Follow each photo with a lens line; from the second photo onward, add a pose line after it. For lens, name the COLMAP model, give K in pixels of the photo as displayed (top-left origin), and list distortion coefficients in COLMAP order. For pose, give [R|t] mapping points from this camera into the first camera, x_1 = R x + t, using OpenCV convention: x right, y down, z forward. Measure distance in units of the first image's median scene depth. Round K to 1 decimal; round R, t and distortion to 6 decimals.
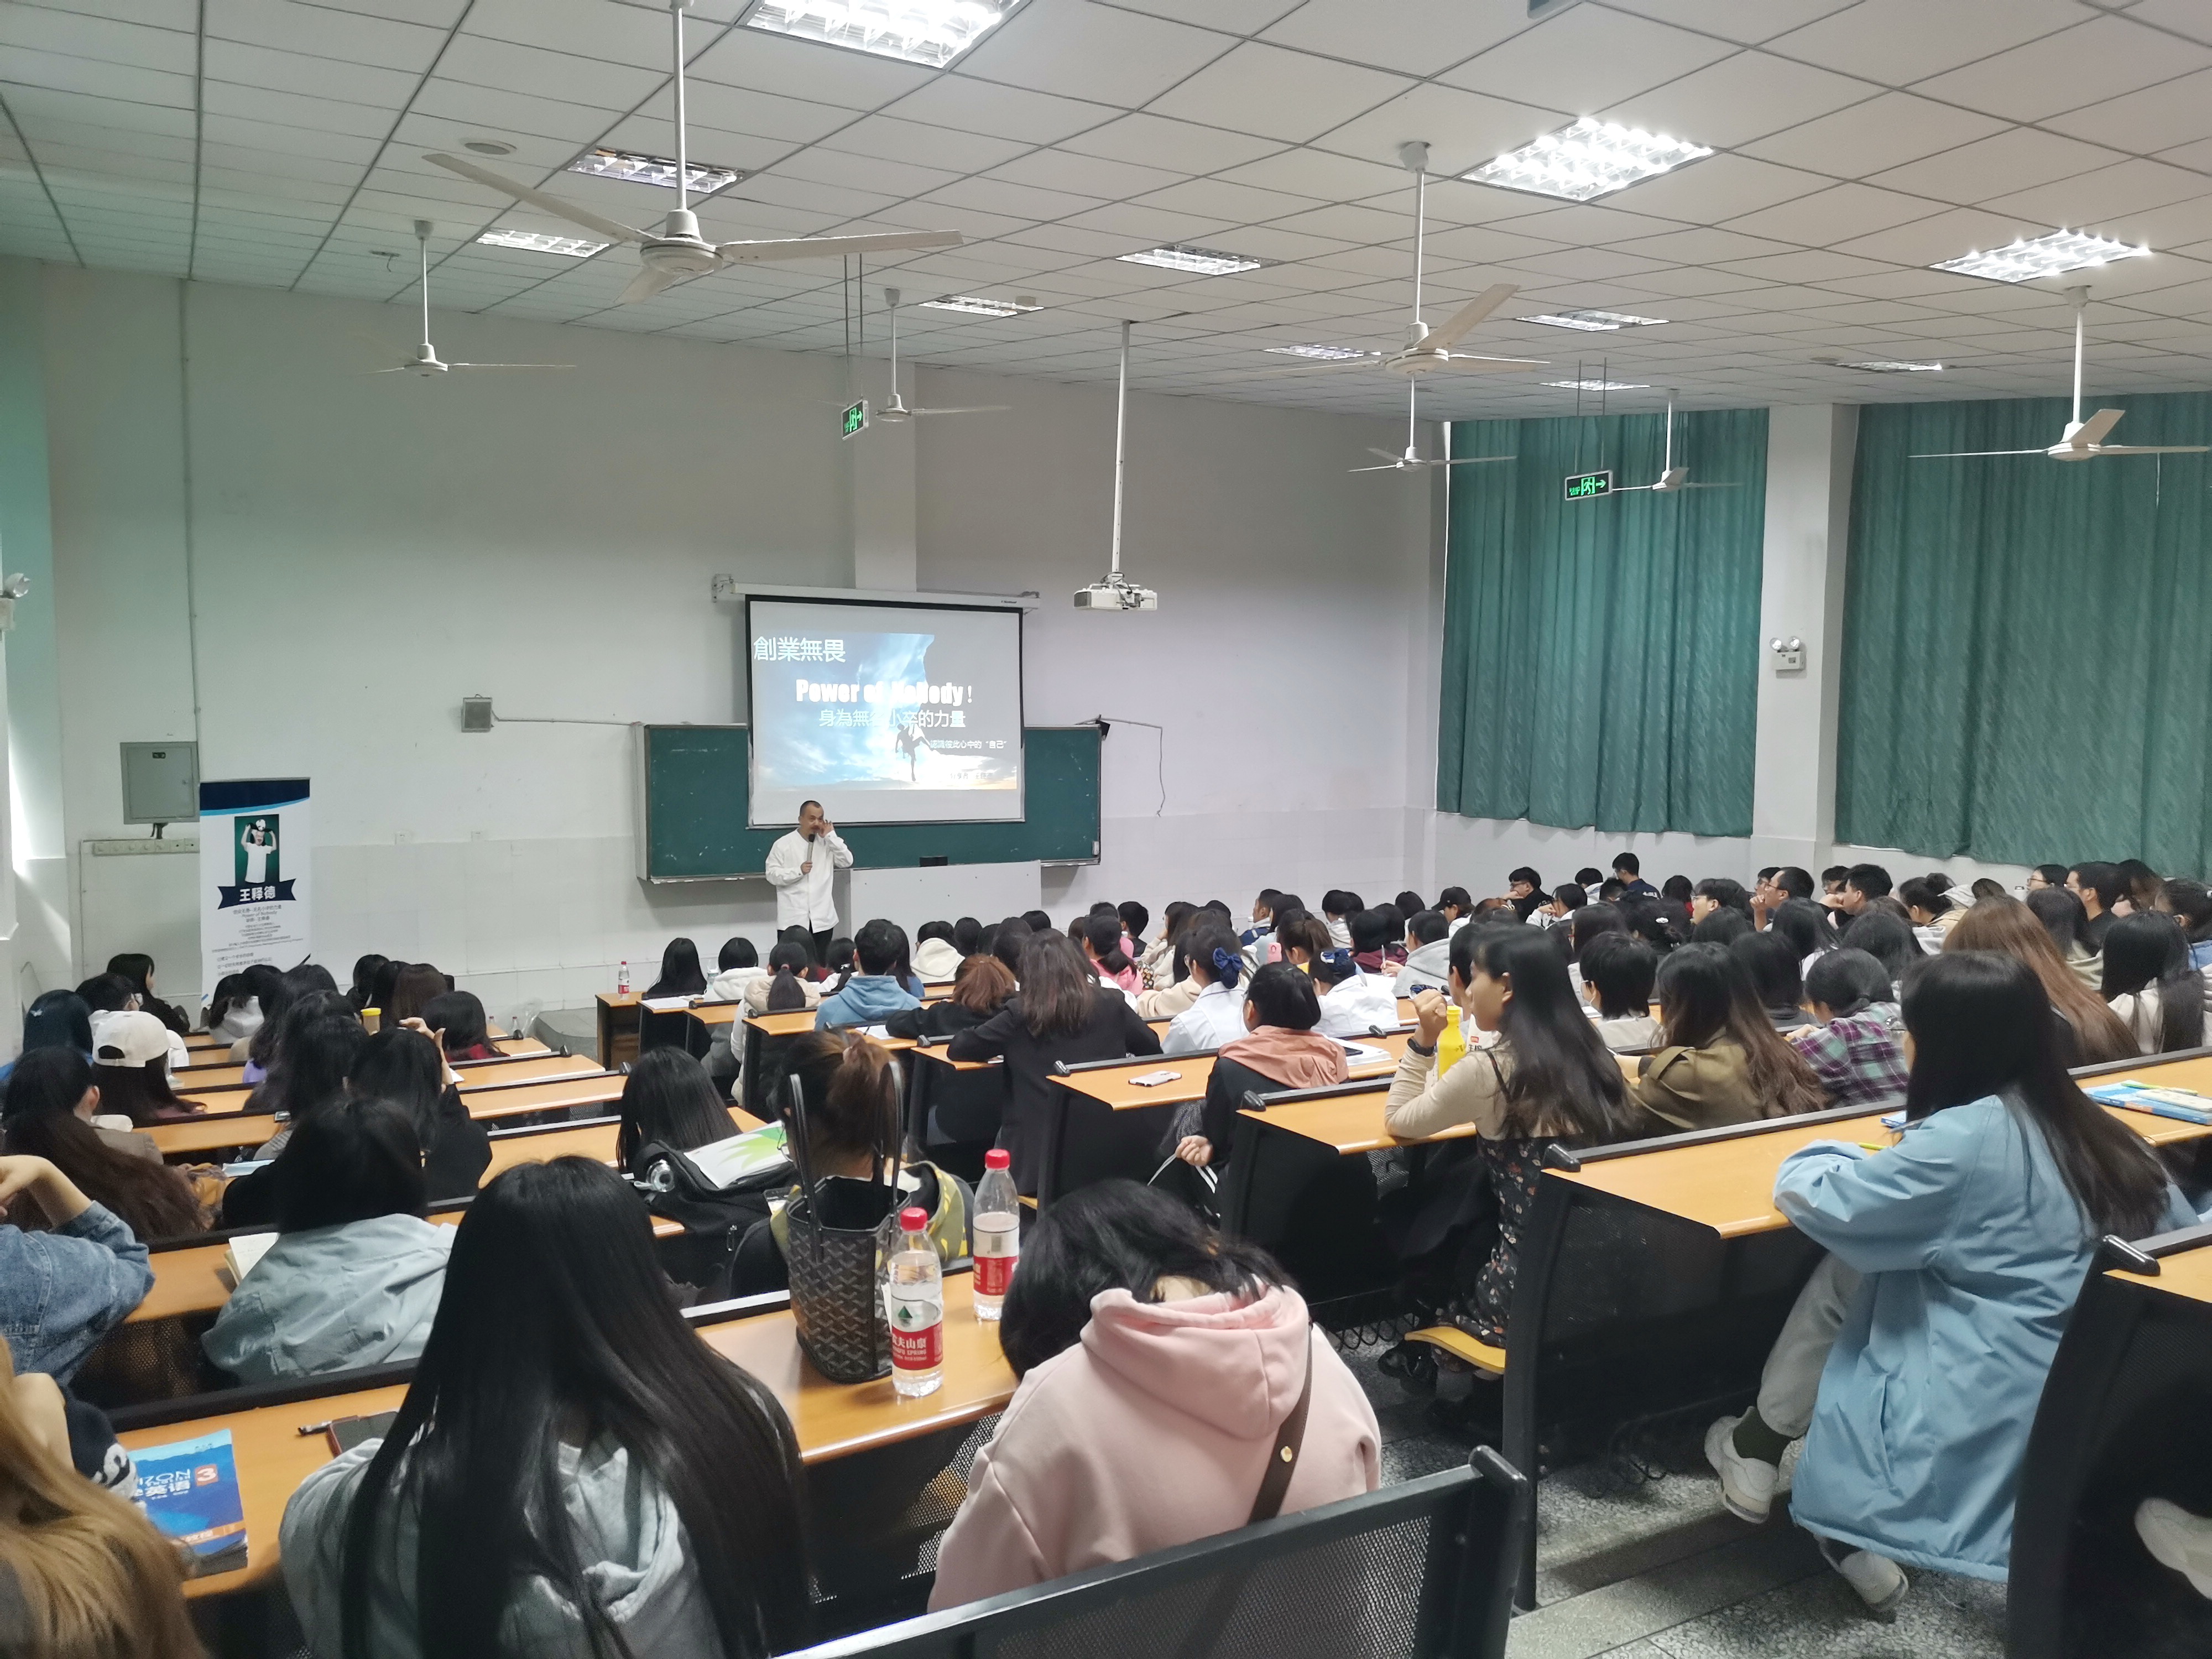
lens RADIAL K [[1645.5, 0, 1106.0], [0, 1645.5, 829.5], [0, 0, 1]] dist [0.104675, -0.142821]
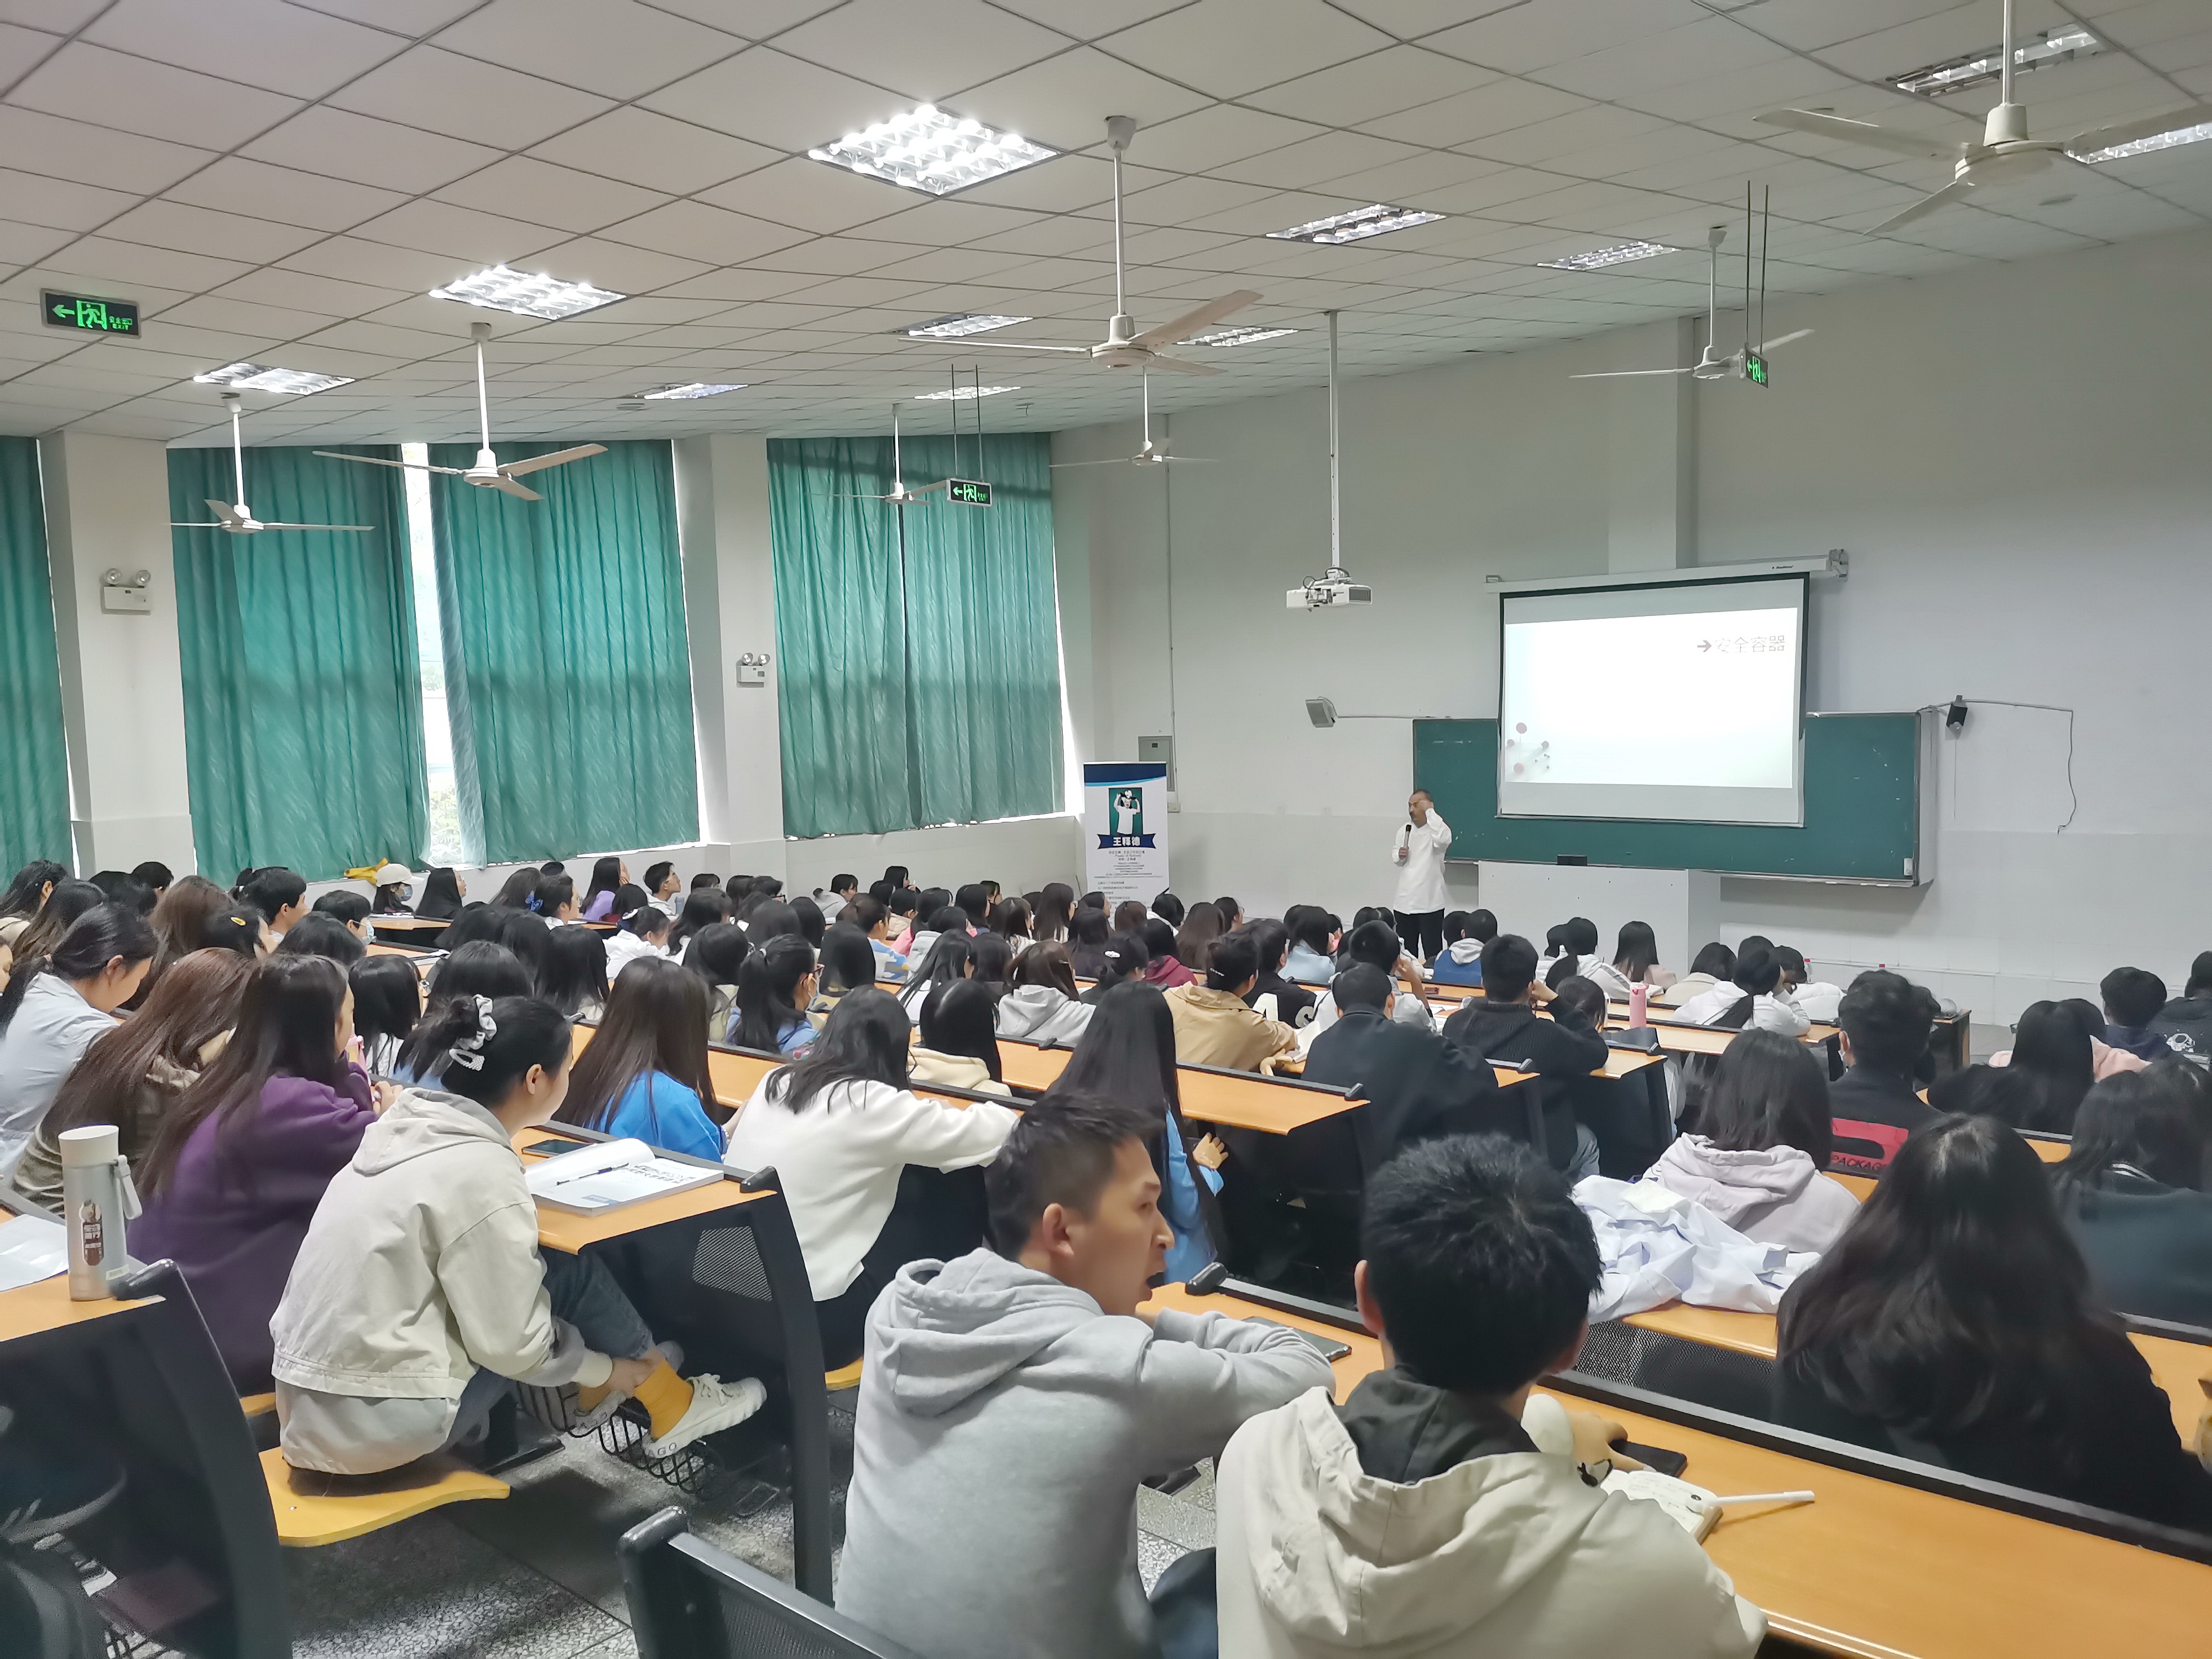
lens RADIAL K [[1645.5, 0, 1106.0], [0, 1645.5, 829.5], [0, 0, 1]] dist [0.104675, -0.142821]
pose [[0.335626, 0.058494, -0.940178, 0.846728], [-0.040178, 0.998051, 0.047752, -0.040237], [0.941138, 0.021748, 0.337322, 0.507914]]
